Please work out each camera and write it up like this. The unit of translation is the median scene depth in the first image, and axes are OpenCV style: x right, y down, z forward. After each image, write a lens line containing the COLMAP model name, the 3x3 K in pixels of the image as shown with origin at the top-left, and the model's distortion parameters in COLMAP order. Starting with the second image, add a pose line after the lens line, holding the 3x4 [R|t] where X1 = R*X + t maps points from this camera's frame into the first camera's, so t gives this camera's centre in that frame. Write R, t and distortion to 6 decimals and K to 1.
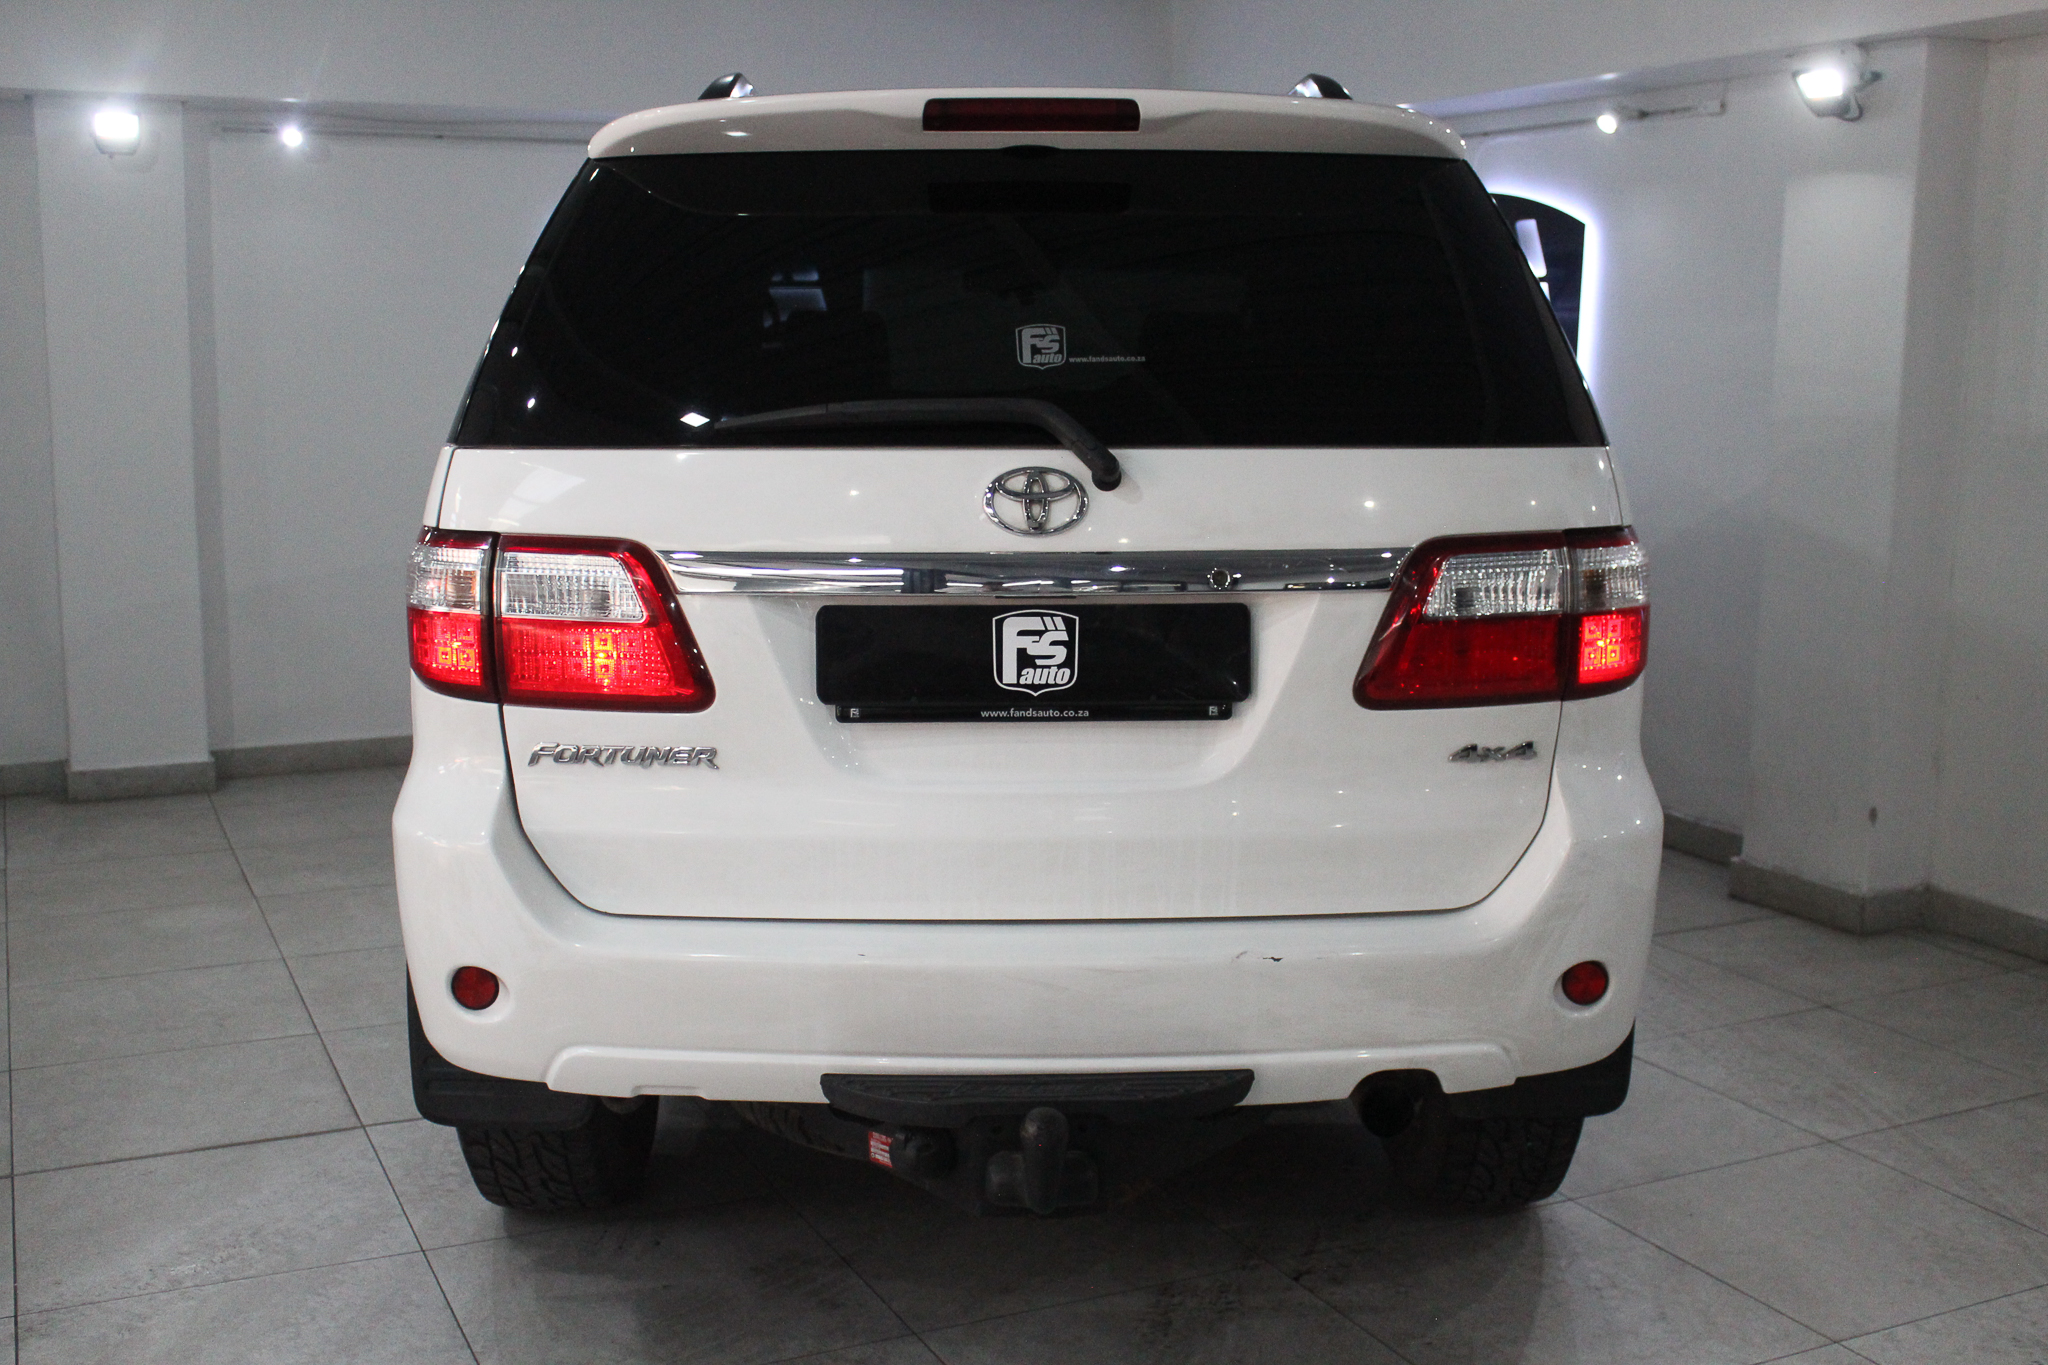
lens RADIAL K [[2219.2, 0, 1026.4], [0, 2219.2, 687.1], [0, 0, 1]] dist [-0.064787, 0.000000]
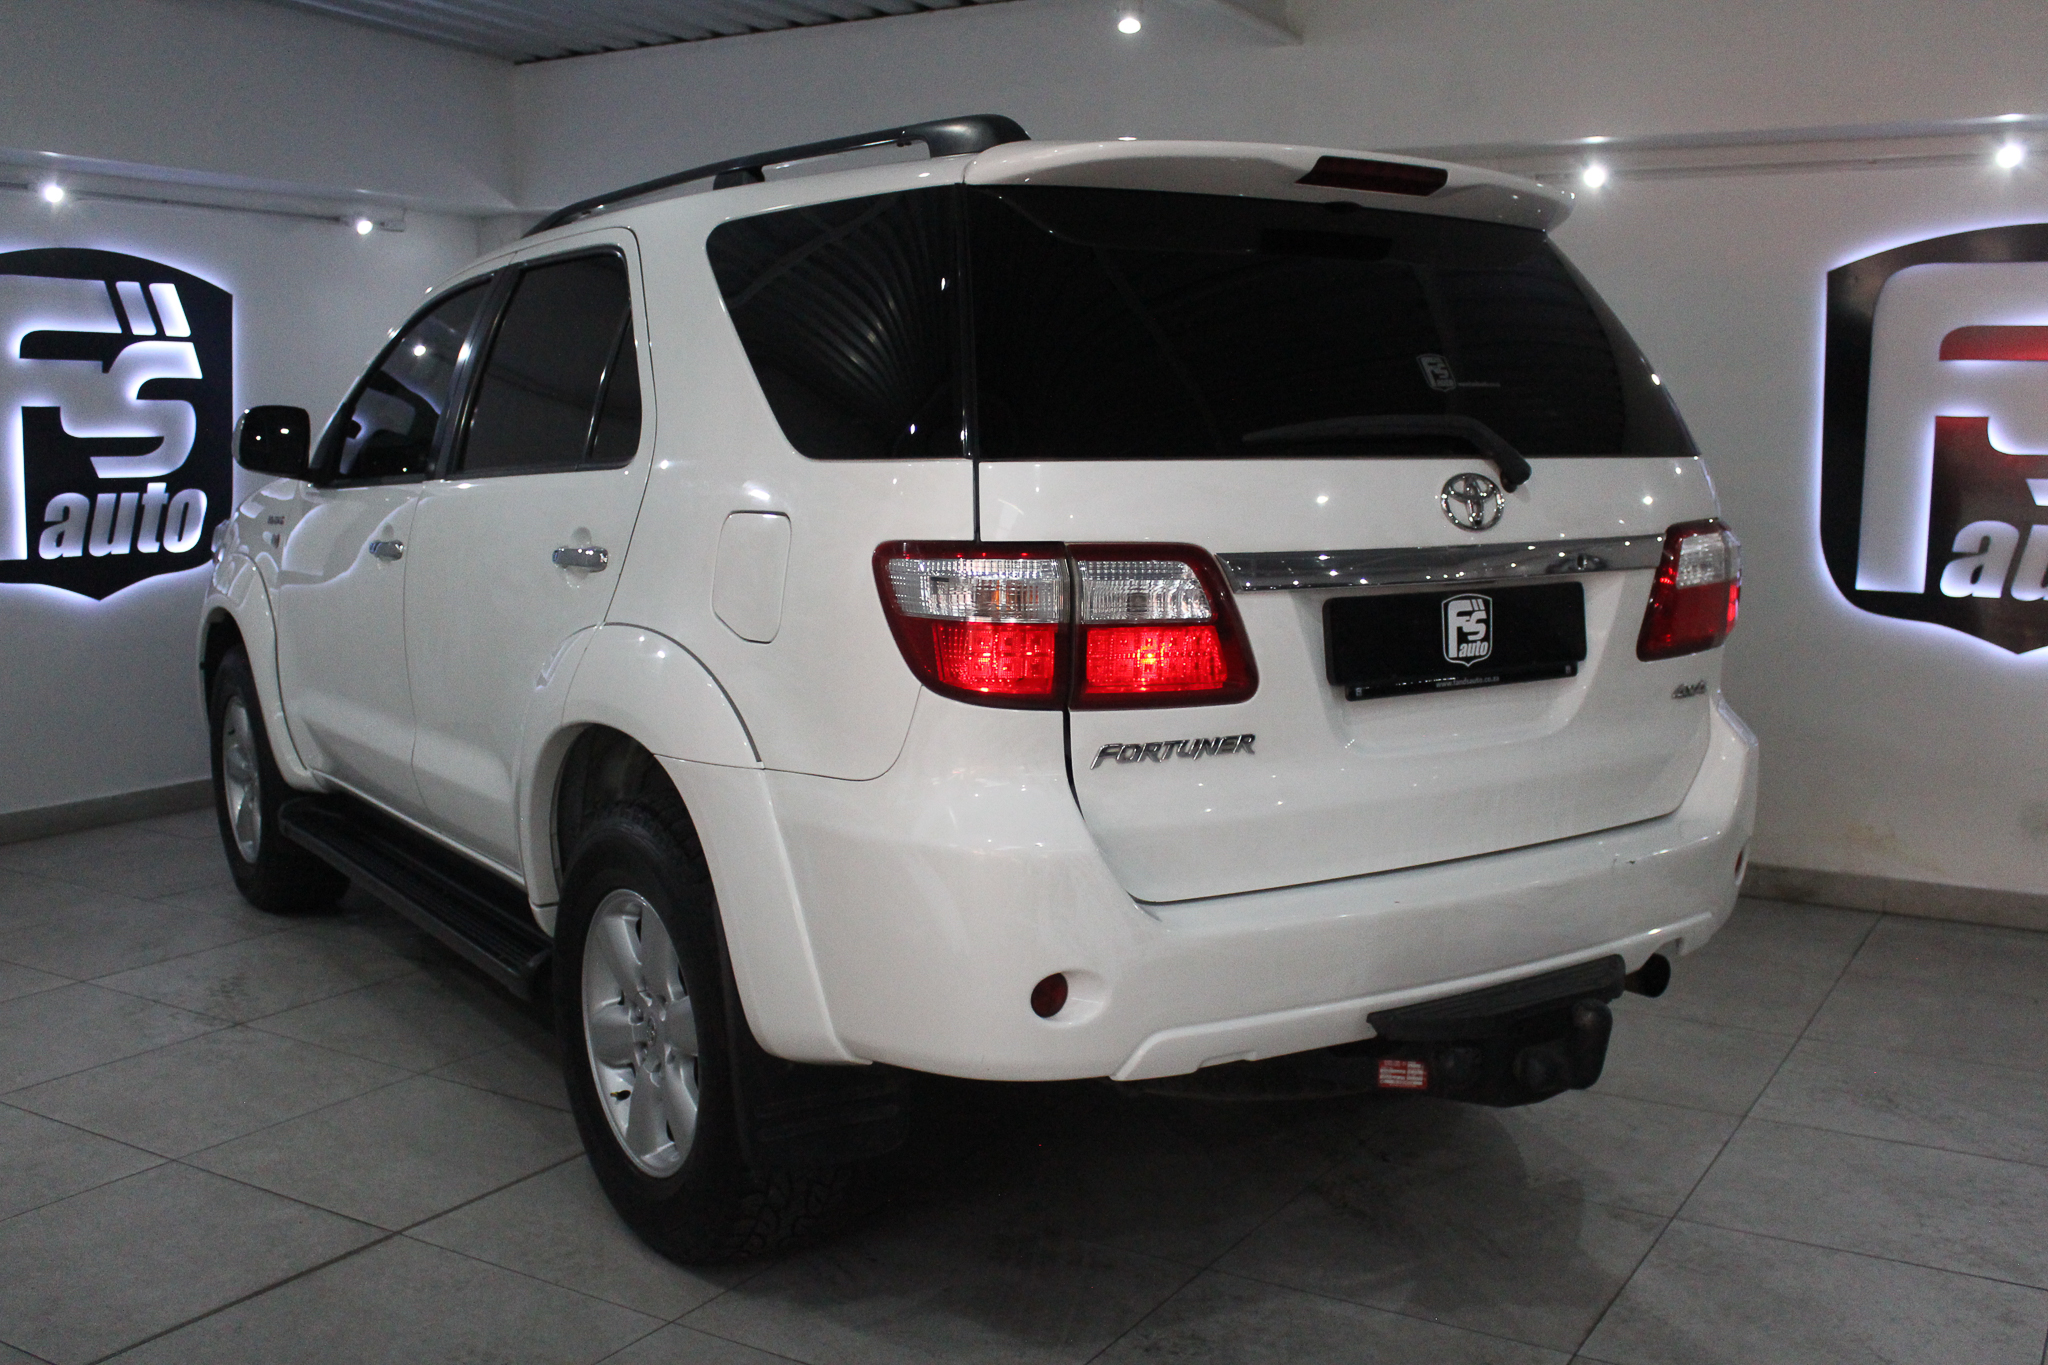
lens RADIAL K [[2063.2, 0, 1028.2], [0, 2063.2, 680.1], [0, 0, 1]] dist [-0.021453, 0.000000]
pose [[0.816442, -0.066503, 0.573585, -0.819595], [0.081059, 0.996709, 0.000181, -0.008076], [-0.571709, 0.046347, 0.819146, 0.231882]]
